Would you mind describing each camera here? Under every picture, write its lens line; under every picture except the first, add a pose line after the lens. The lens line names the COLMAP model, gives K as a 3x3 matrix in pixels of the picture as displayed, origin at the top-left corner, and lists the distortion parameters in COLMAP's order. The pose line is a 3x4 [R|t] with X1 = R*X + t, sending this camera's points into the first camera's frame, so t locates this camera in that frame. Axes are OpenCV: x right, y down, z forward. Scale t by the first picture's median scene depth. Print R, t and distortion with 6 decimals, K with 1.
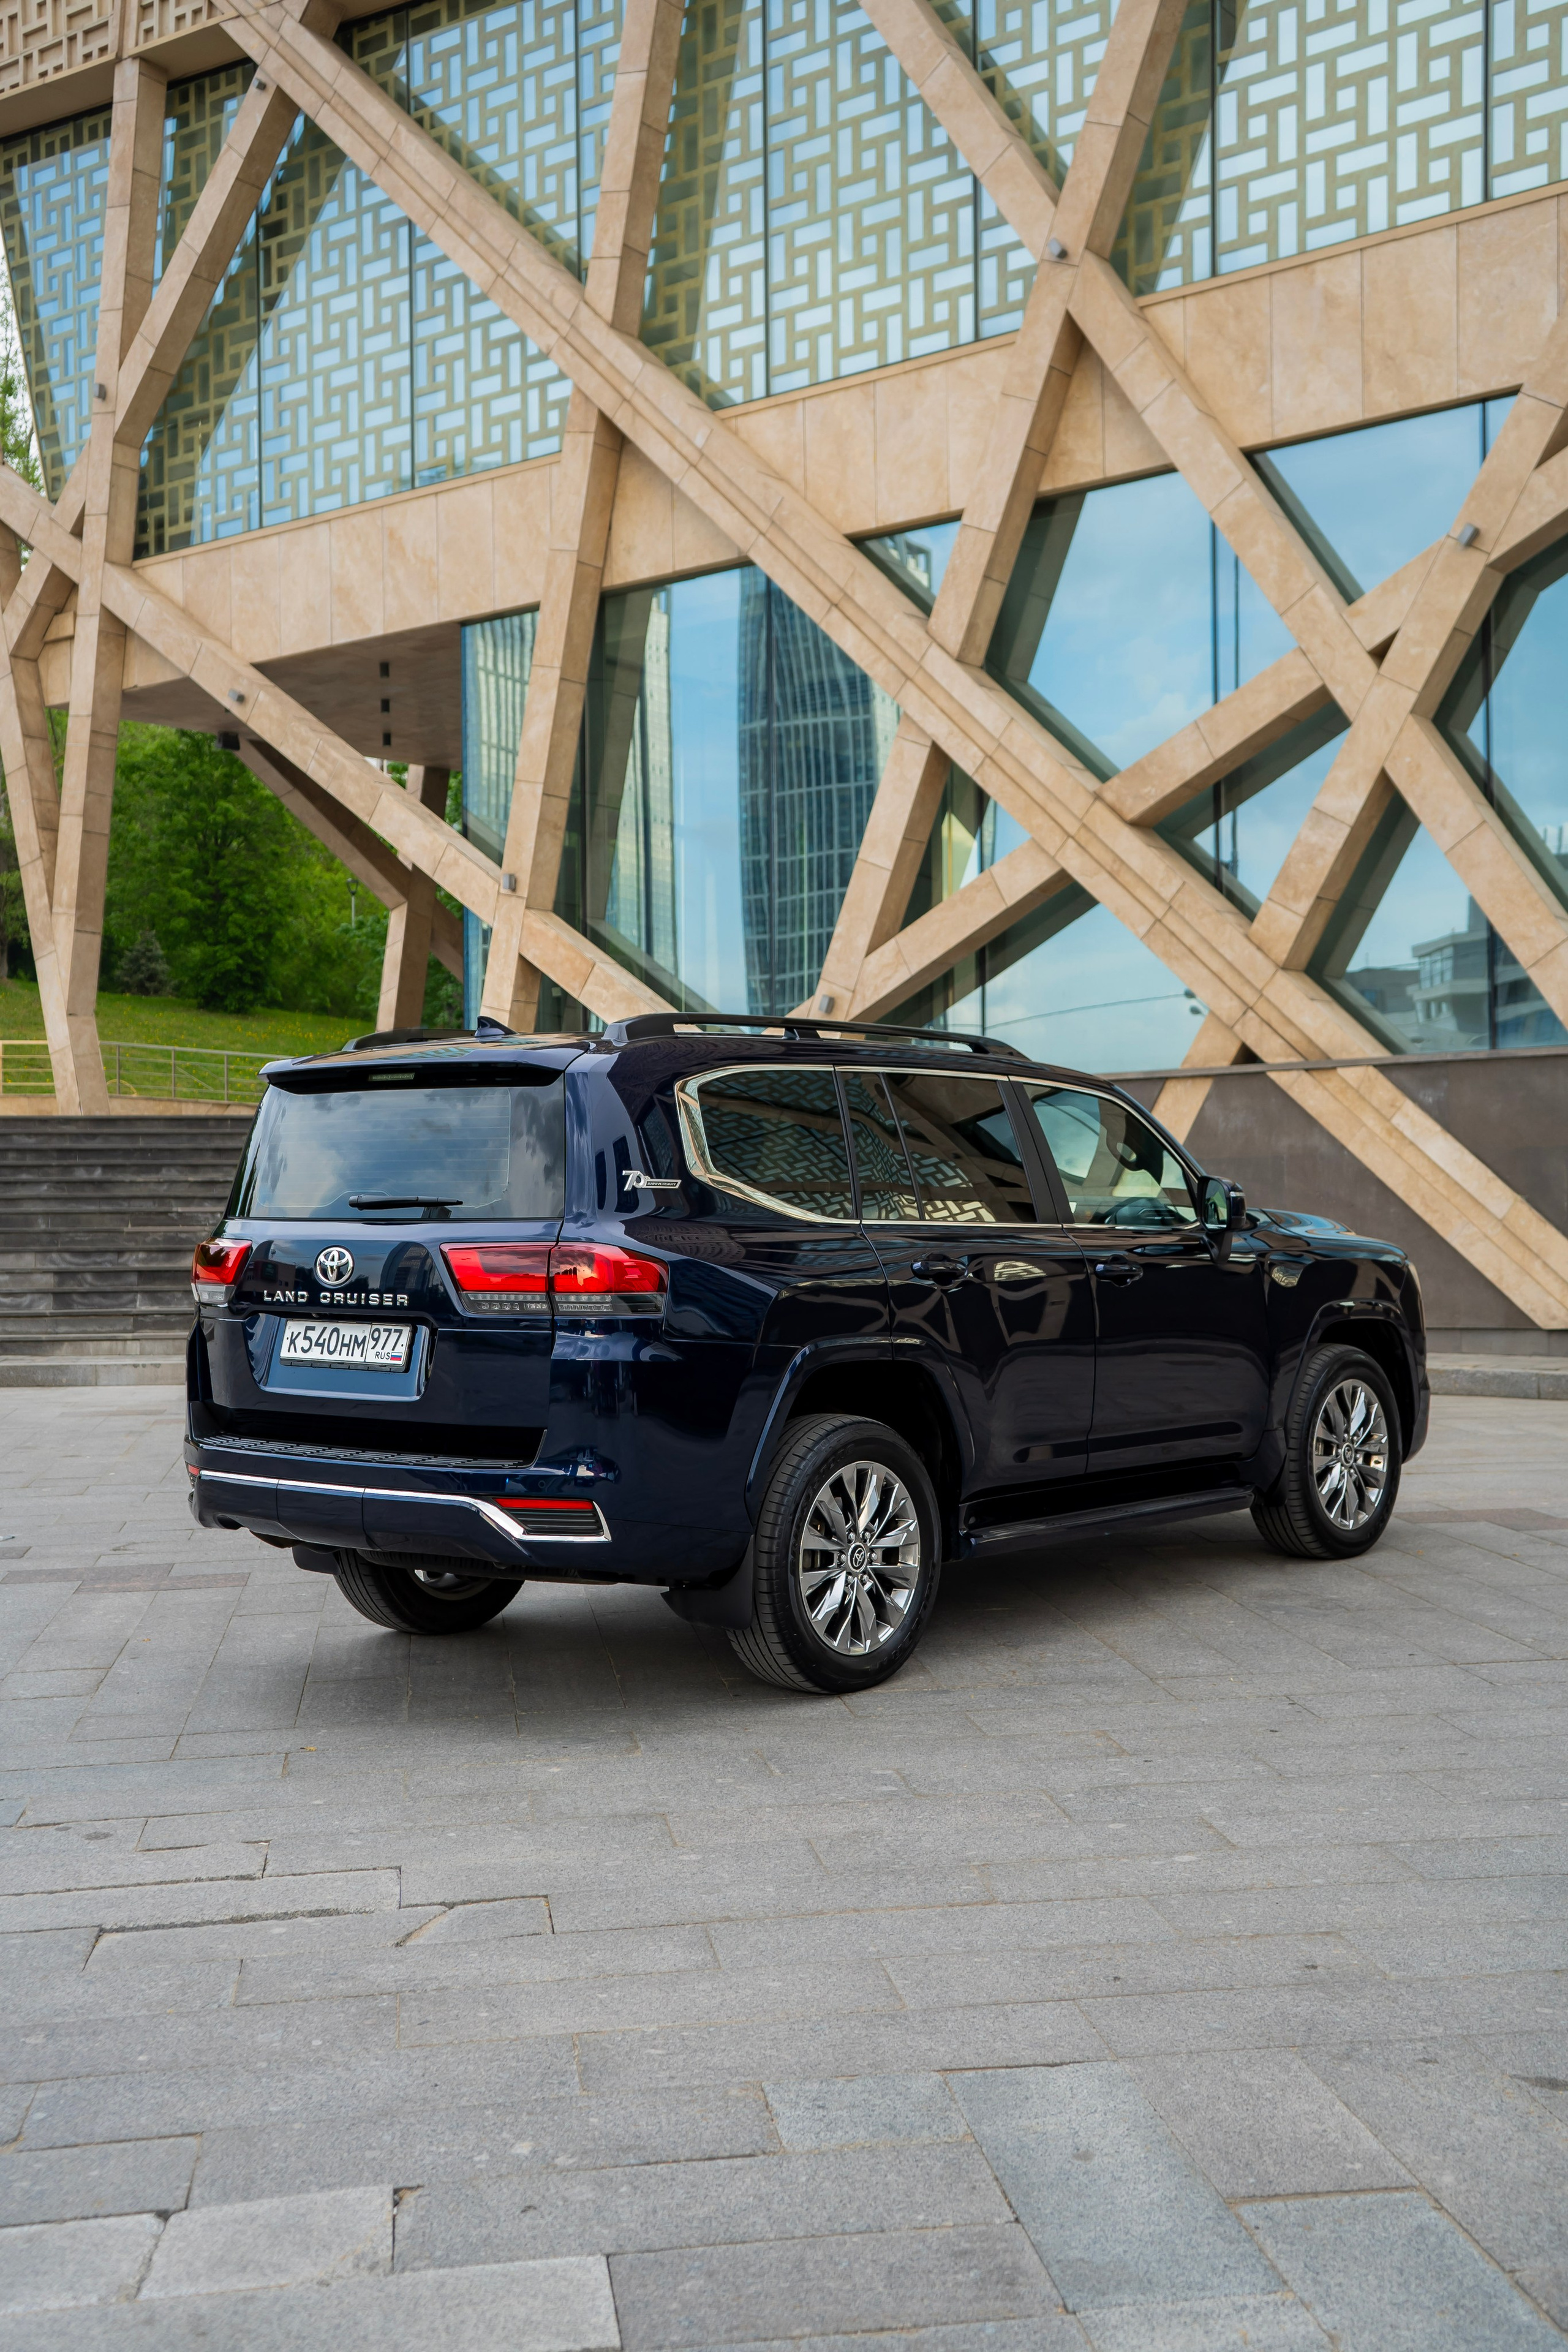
lens RADIAL K [[2766.1, 0, 743.5], [0, 2766.1, 1203.6], [0, 0, 1]] dist [-0.000200, 0.218427]
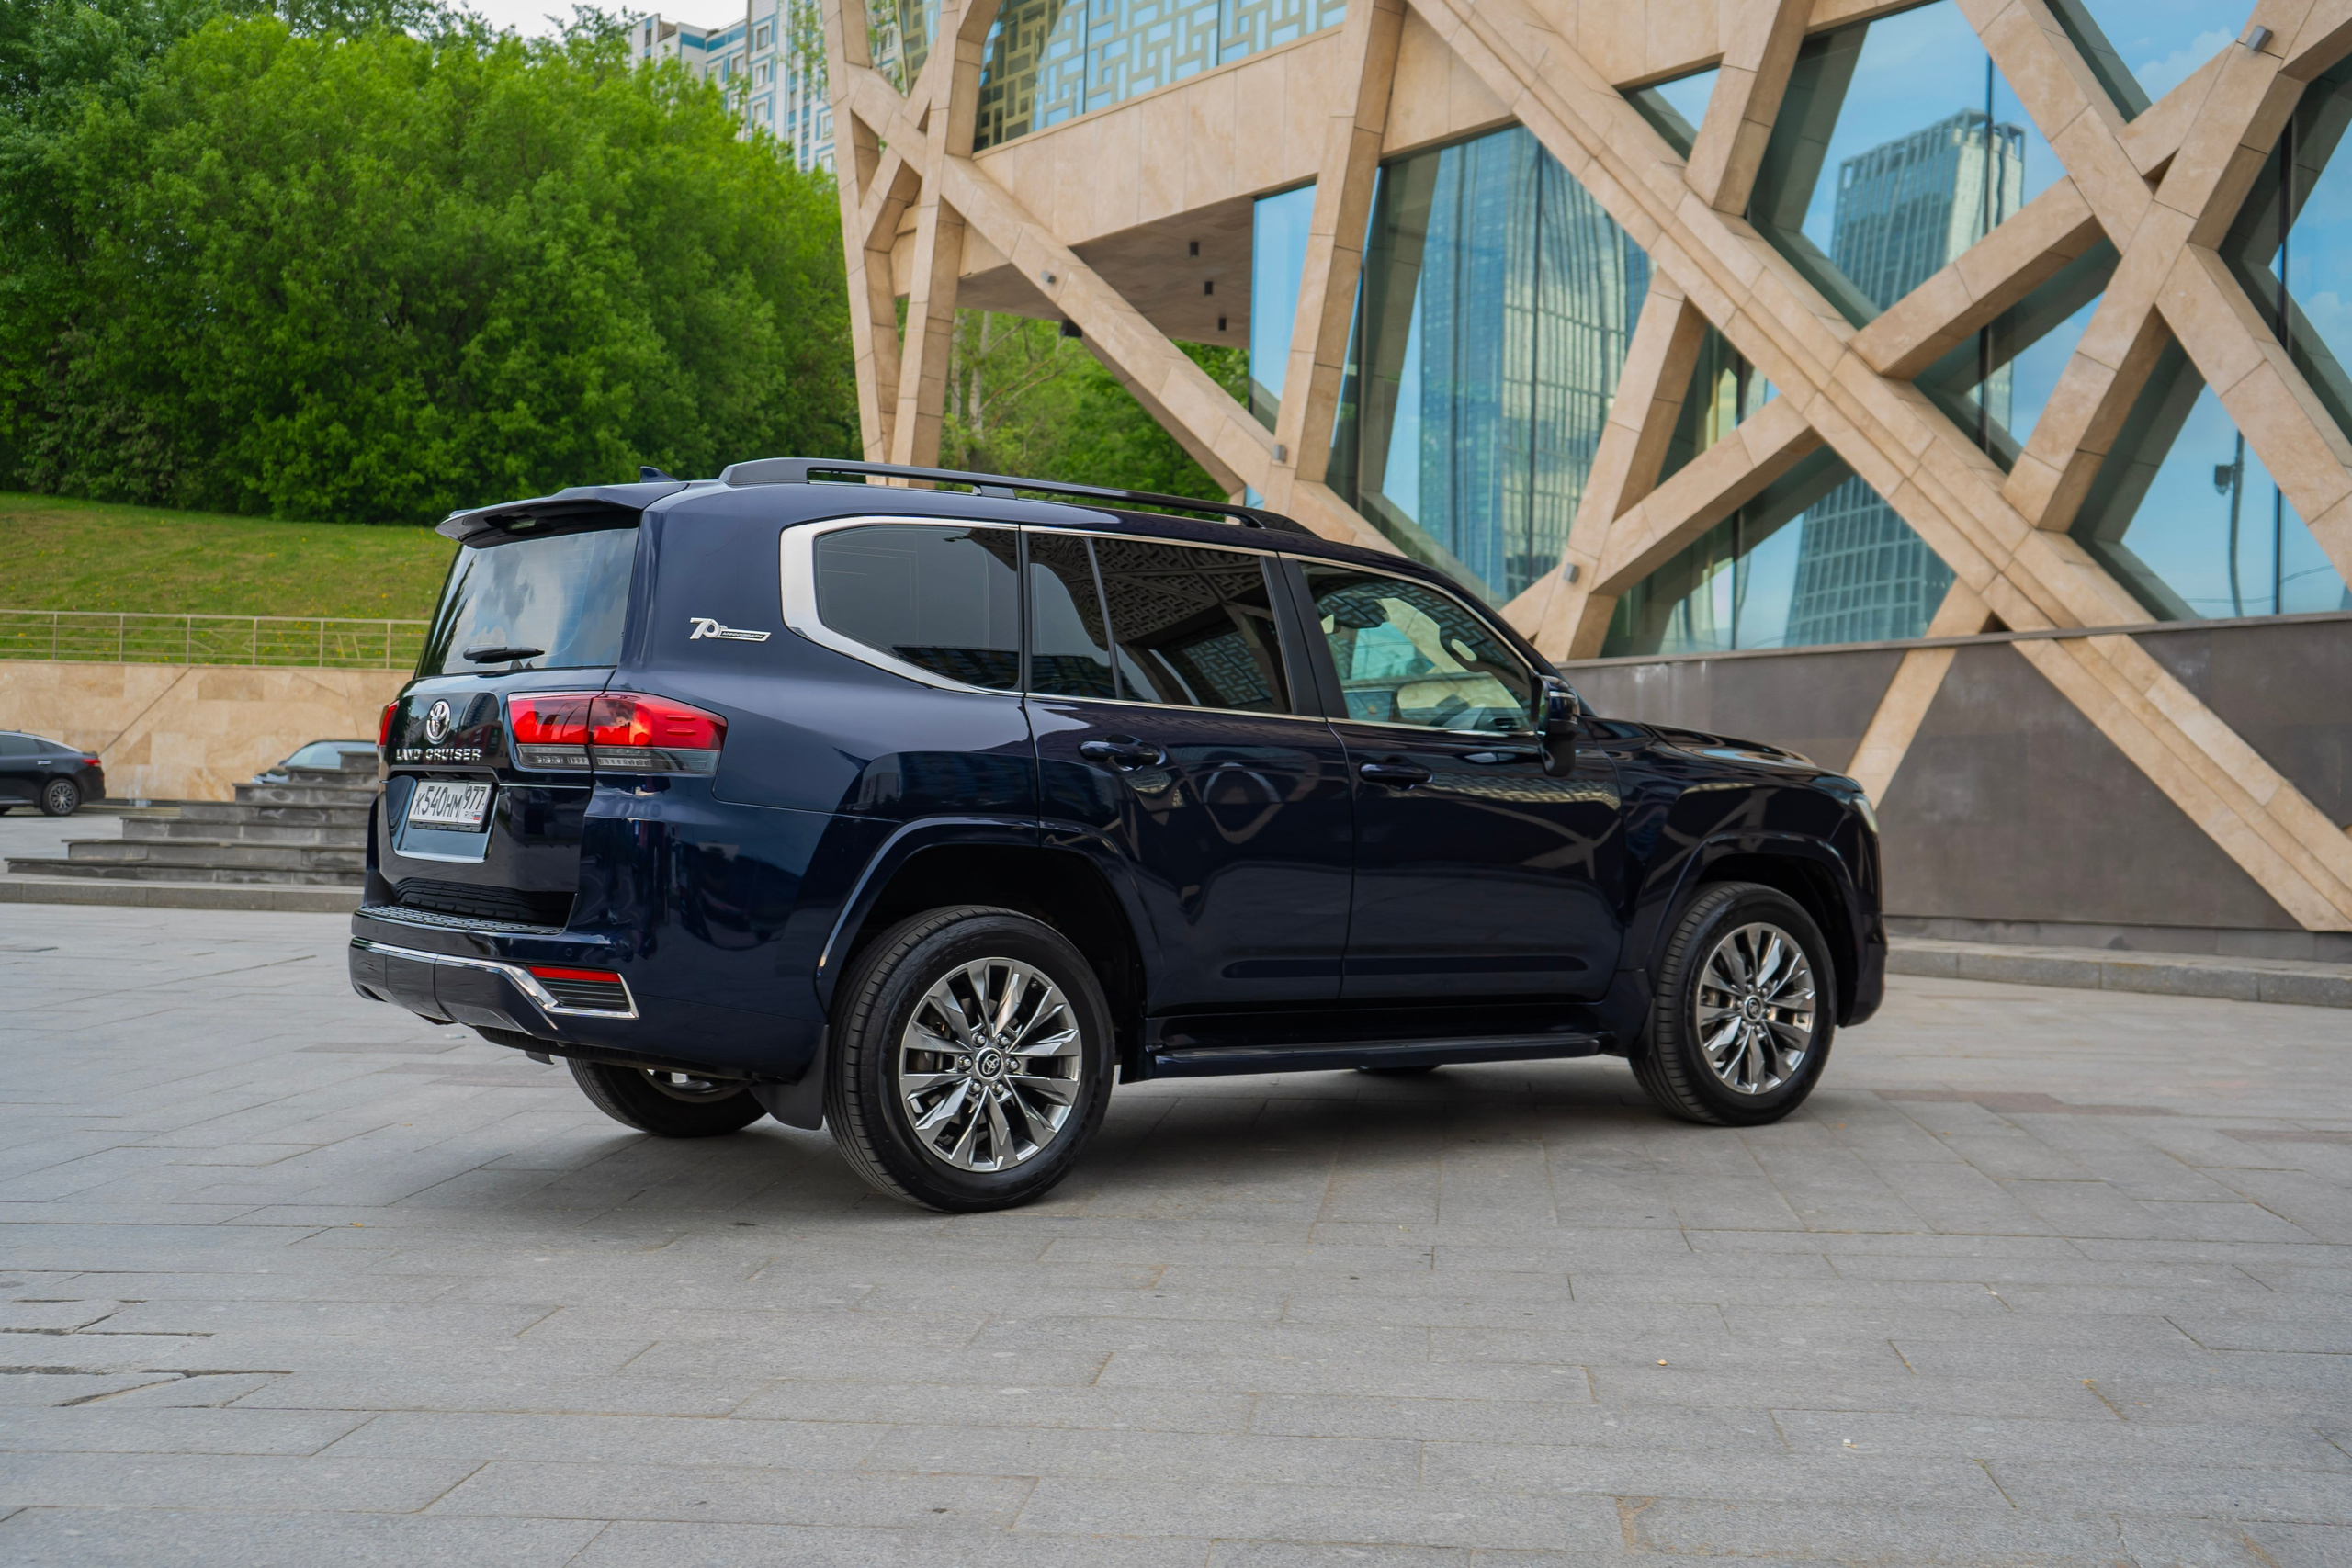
lens RADIAL K [[2671.8, 0, 1117.8], [0, 2671.8, 810.5], [0, 0, 1]] dist [-0.011942, 0.166721]
pose [[0.968088, 0.030305, -0.248771, 0.123764], [-0.031778, 0.999493, -0.001909, 0.019268], [0.248587, 0.009754, 0.968561, 0.070958]]
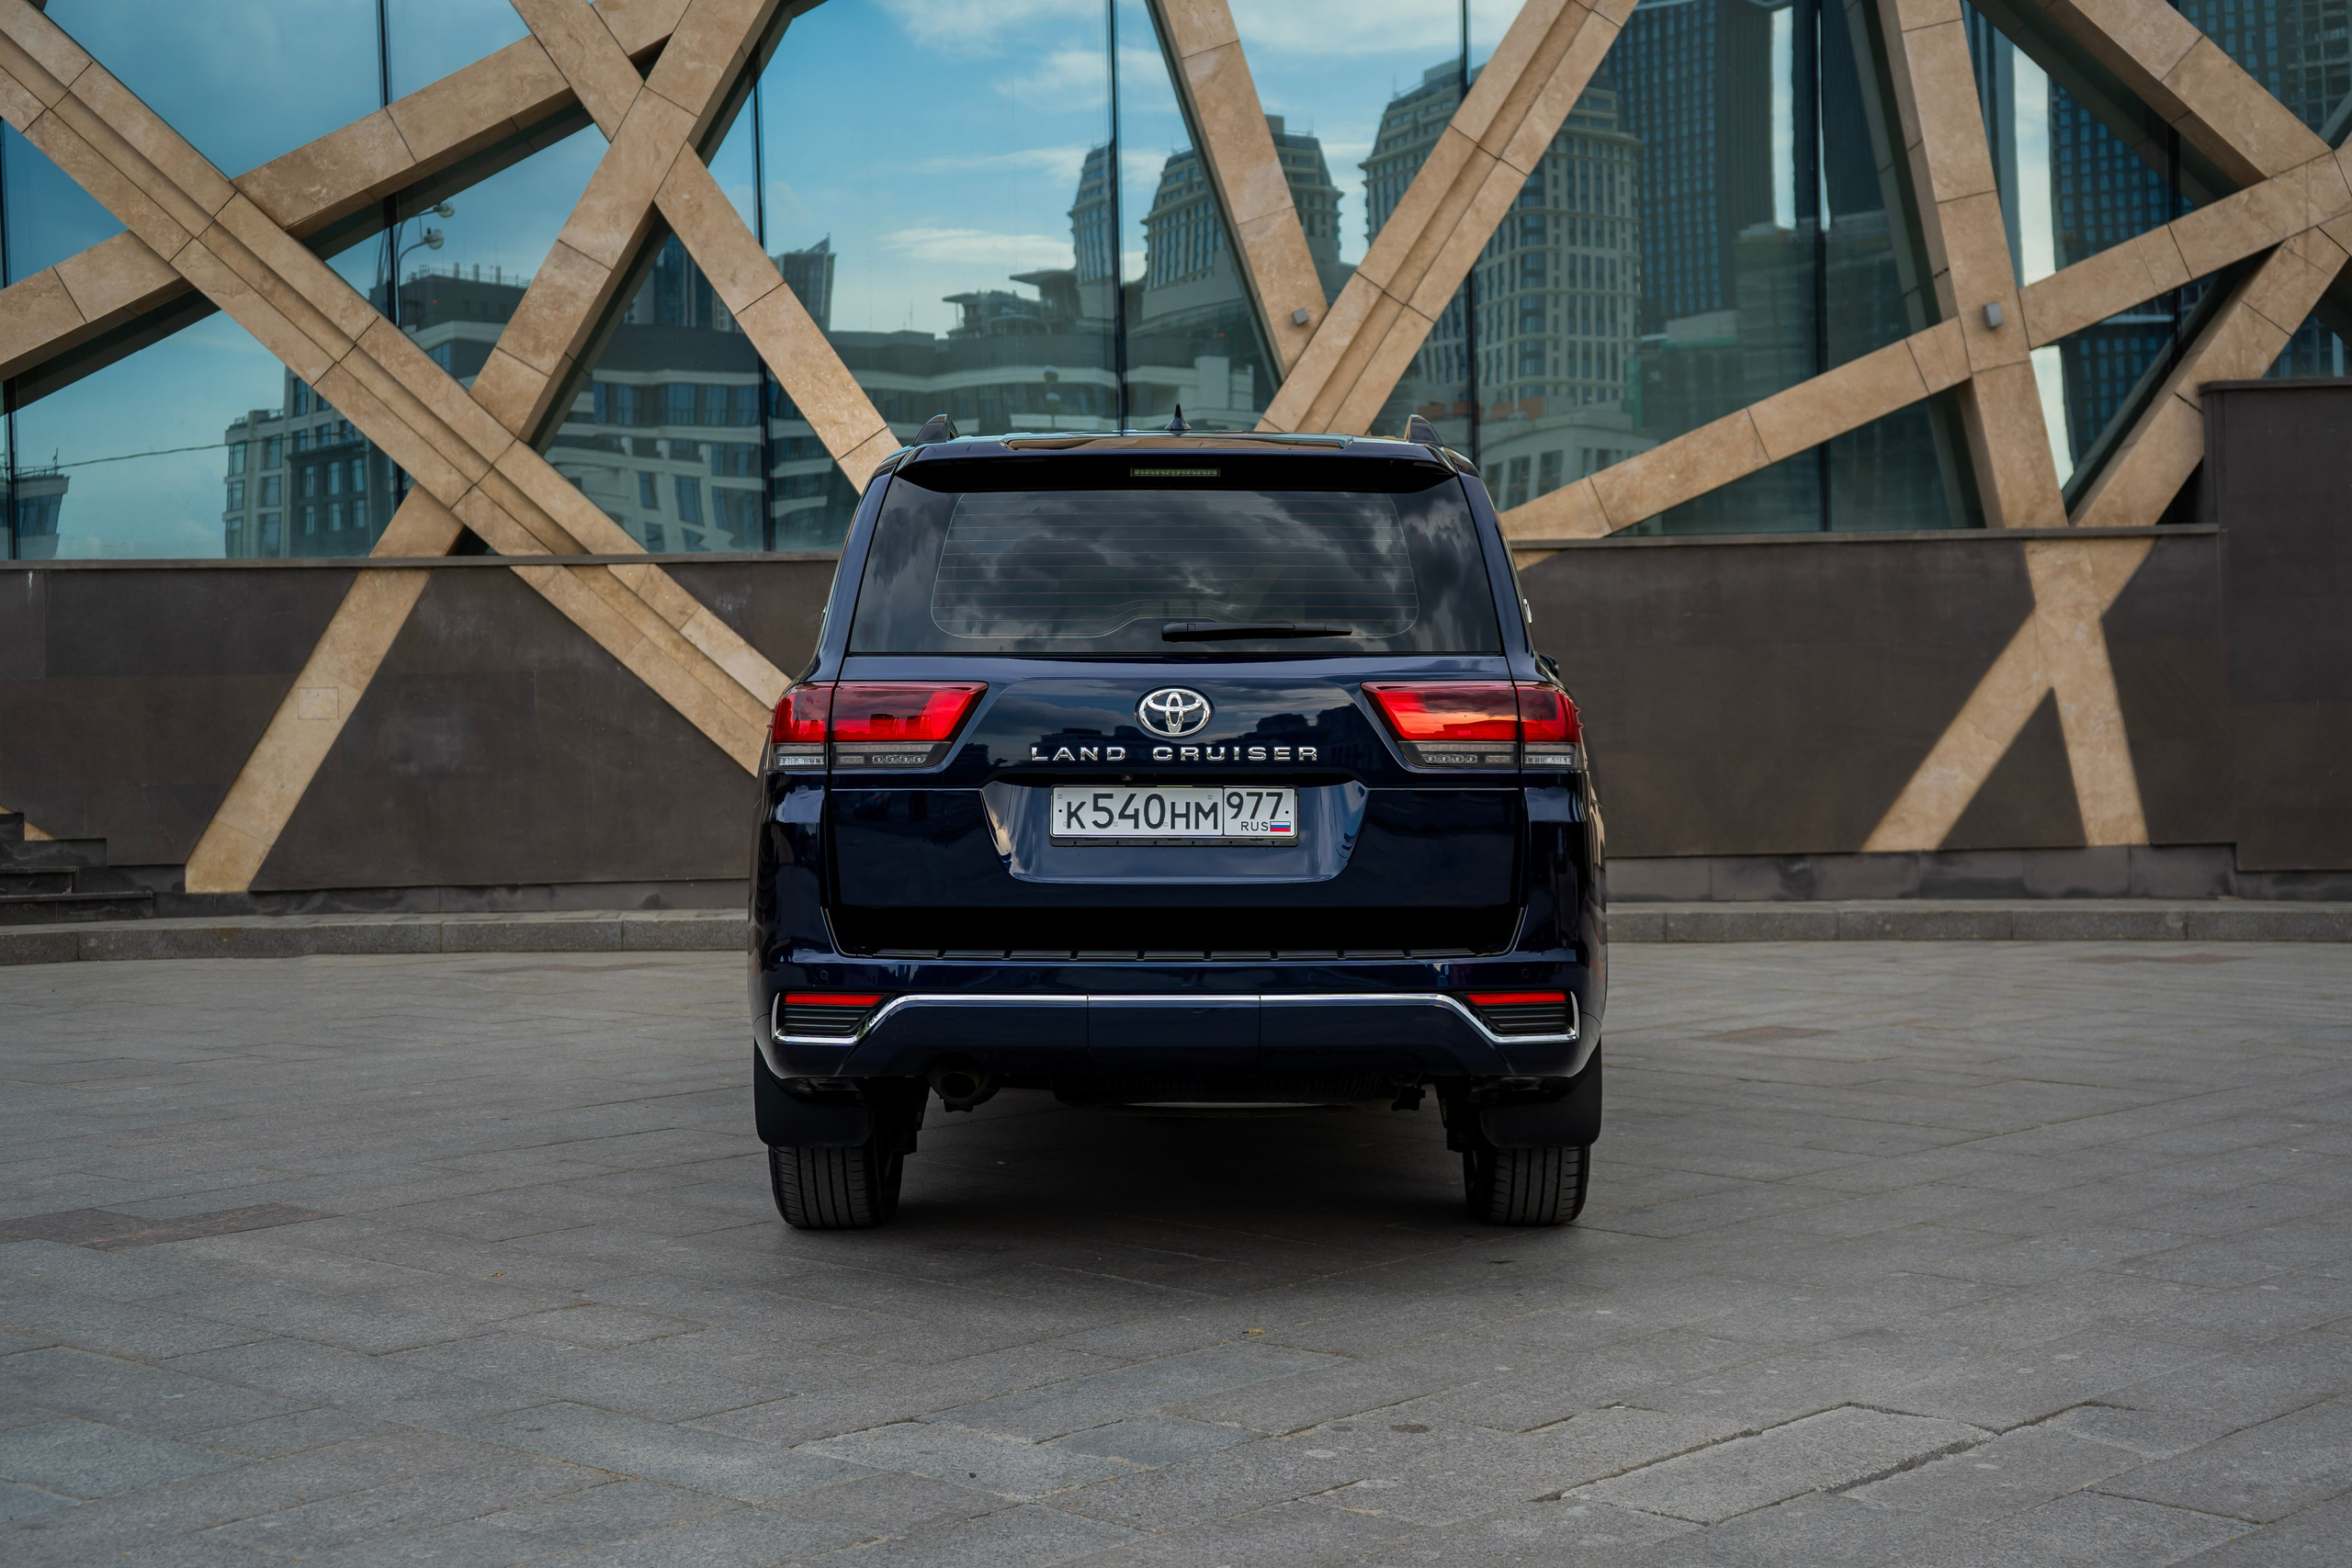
lens RADIAL K [[3413.5, 0, 1271.9], [0, 3413.5, 745.5], [0, 0, 1]] dist [0.162267, 0.642756]
pose [[0.744400, 0.009765, 0.667663, -0.309456], [-0.000277, 0.999897, -0.014315, 0.018421], [-0.667734, 0.010471, 0.744326, 0.111946]]
